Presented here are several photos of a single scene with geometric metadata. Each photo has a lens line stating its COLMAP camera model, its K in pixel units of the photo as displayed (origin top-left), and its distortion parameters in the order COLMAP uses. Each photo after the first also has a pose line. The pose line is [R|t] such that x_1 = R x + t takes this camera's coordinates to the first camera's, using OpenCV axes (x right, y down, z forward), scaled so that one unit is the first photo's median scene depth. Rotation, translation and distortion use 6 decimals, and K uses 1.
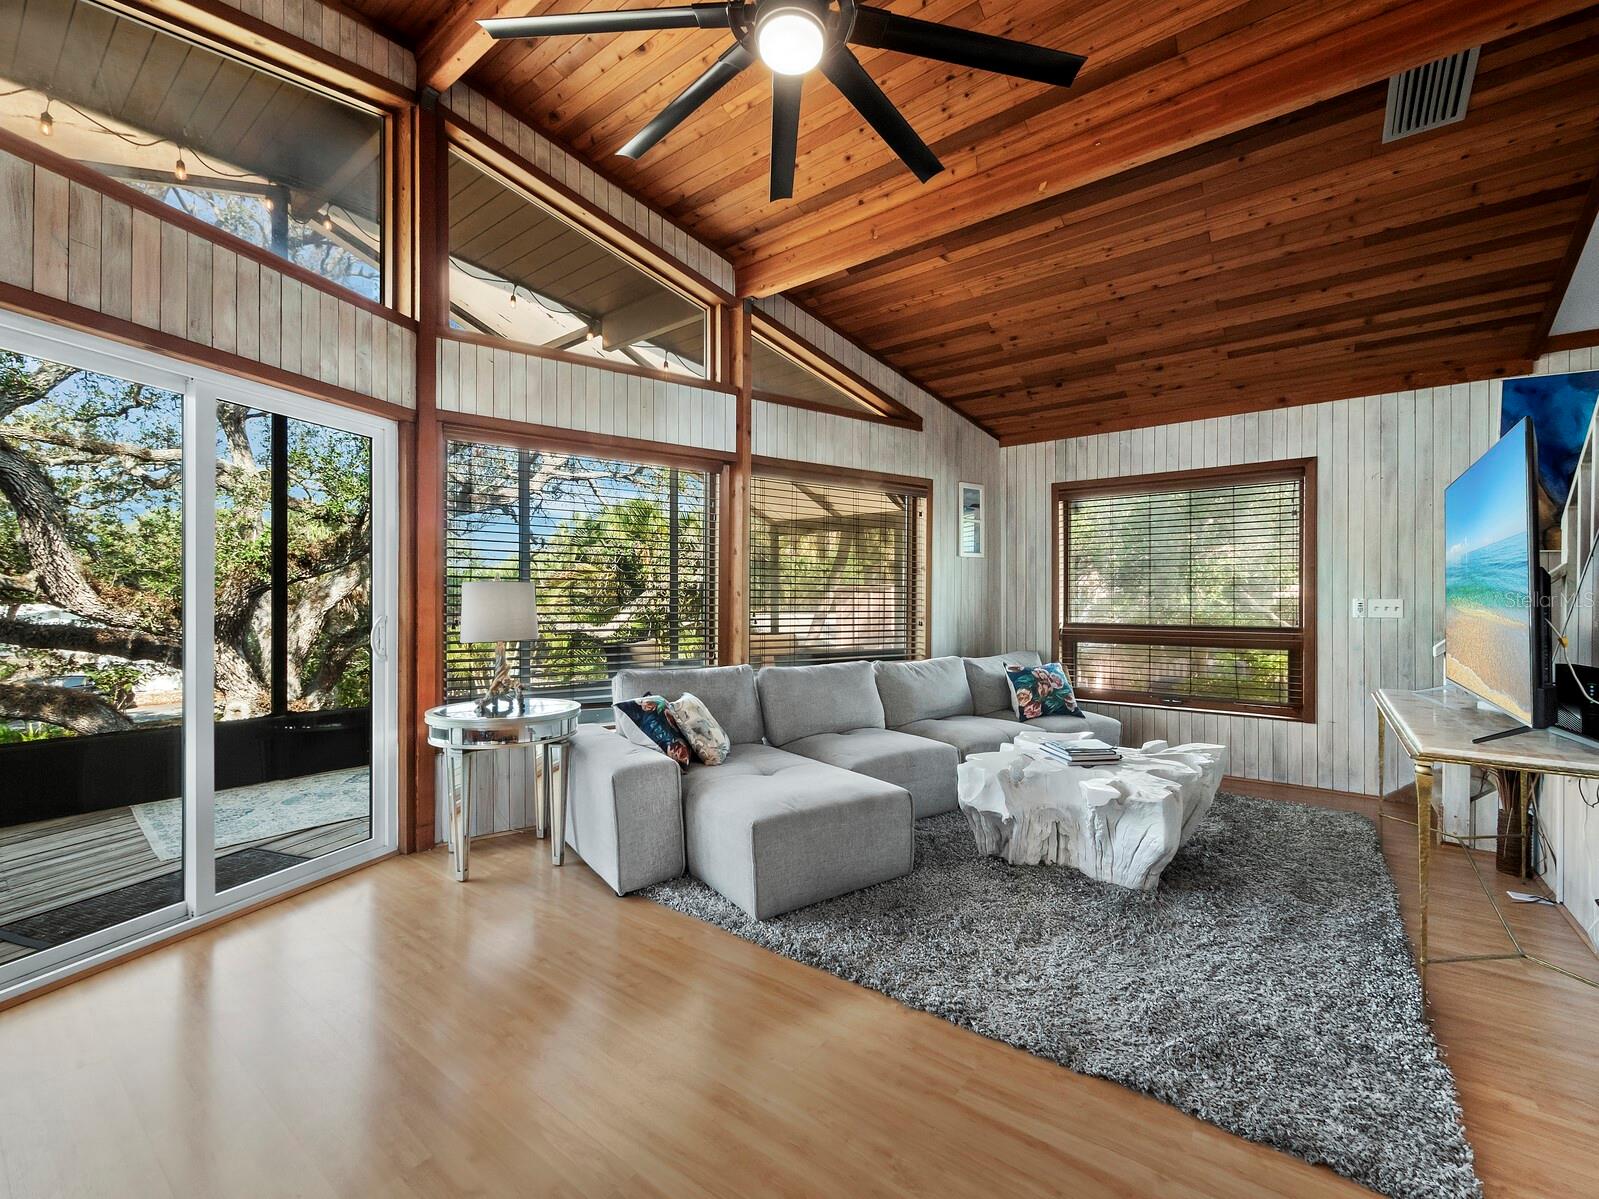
lens RADIAL K [[687.6, 0, 803.2], [0, 687.6, 600.4], [0, 0, 1]] dist [-0.000151, 0.001132]
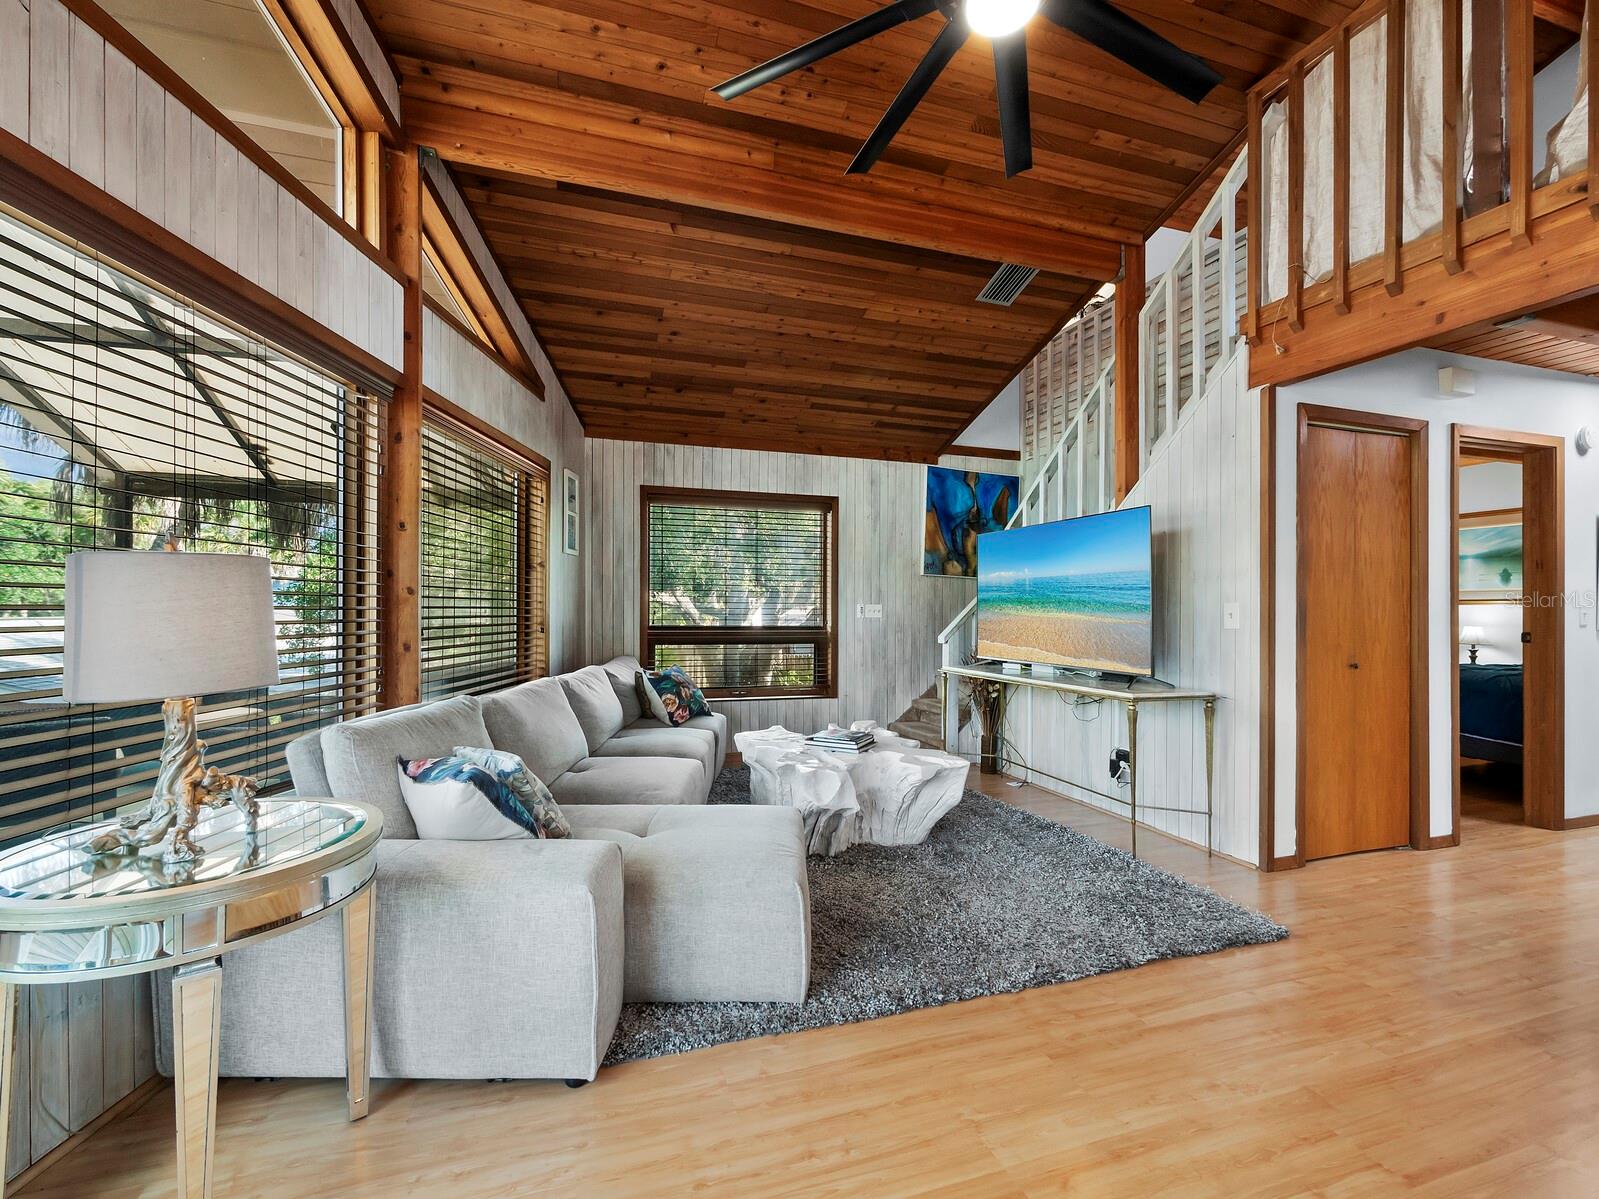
lens RADIAL K [[687.6, 0, 797.2], [0, 687.6, 598.0], [0, 0, 1]] dist [-0.000151, 0.001132]
pose [[0.566709, 0.010763, 0.823848, -0.416429], [-0.006177, 0.999942, -0.008815, -0.000073], [-0.823895, -0.000094, 0.566743, 0.324818]]
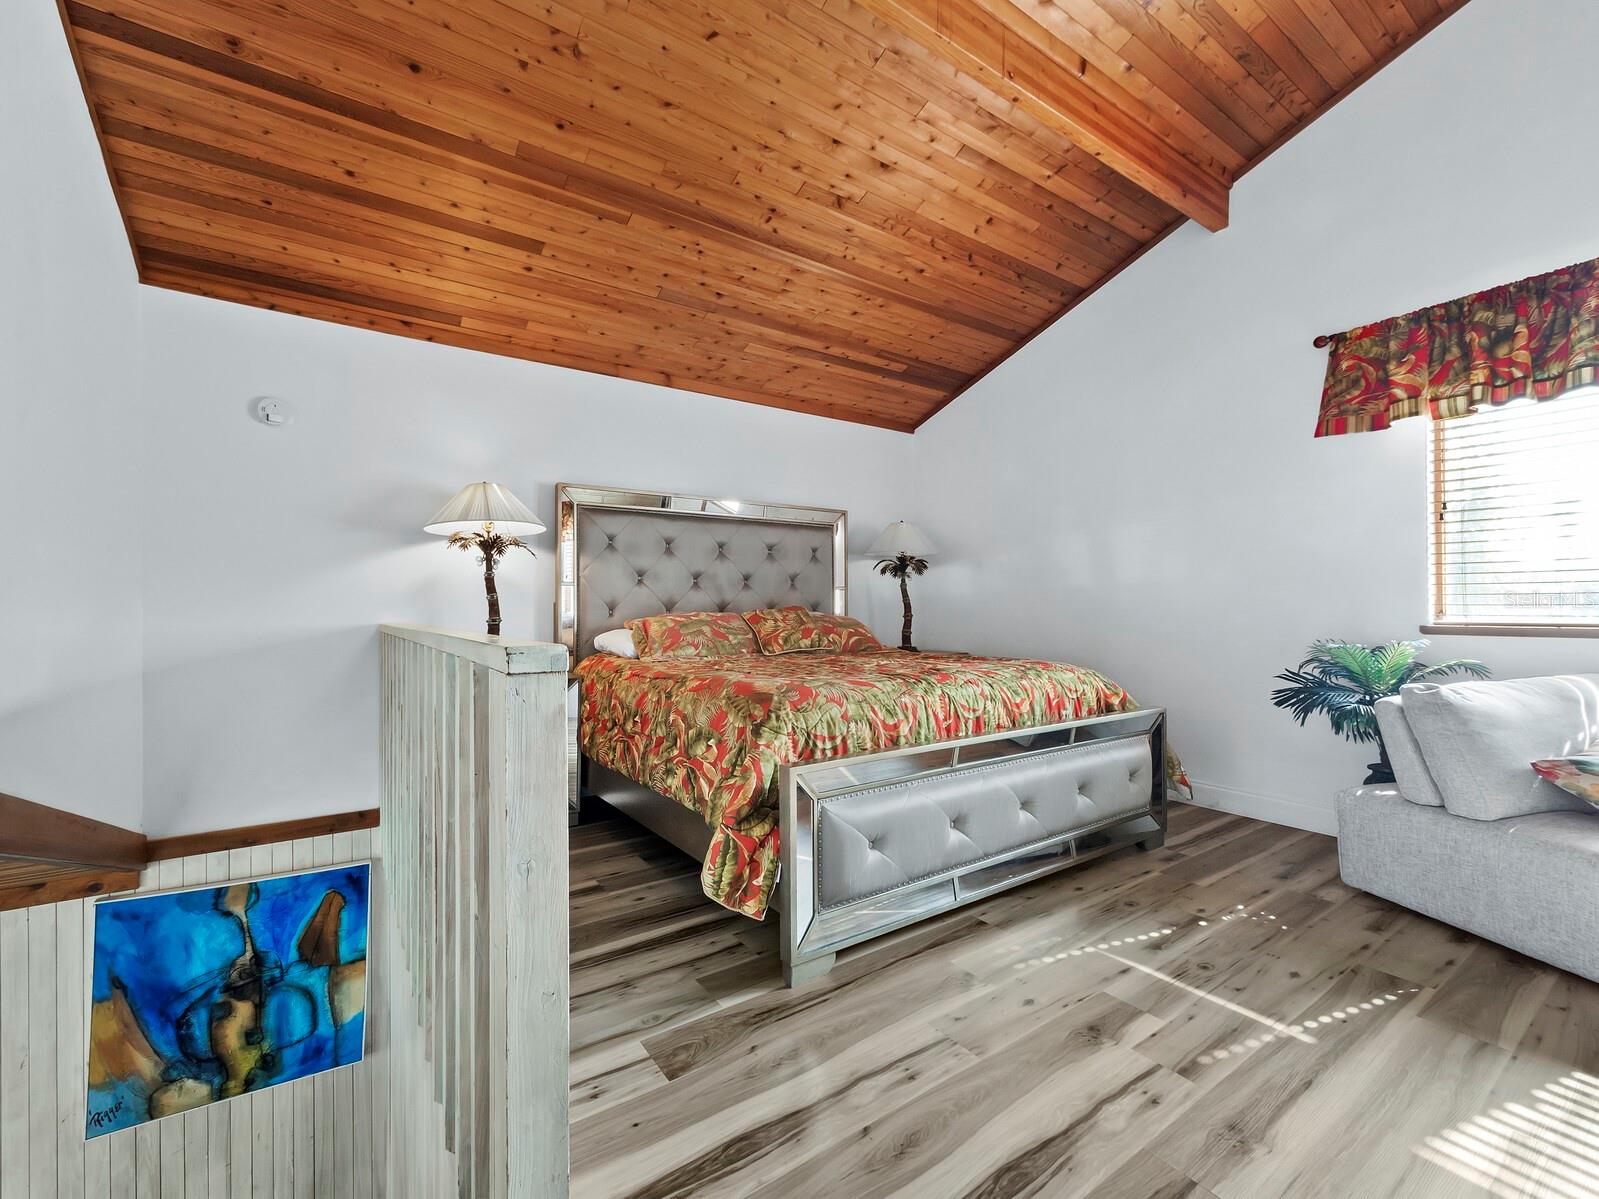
lens RADIAL K [[687.6, 0, 788.4], [0, 687.6, 604.6], [0, 0, 1]] dist [-0.000151, 0.001132]
pose [[0.327489, 0.002964, 0.944850, 0.519690], [0.002633, 0.999988, -0.004050, -0.583962], [-0.944851, 0.003814, 0.327477, 0.057347]]
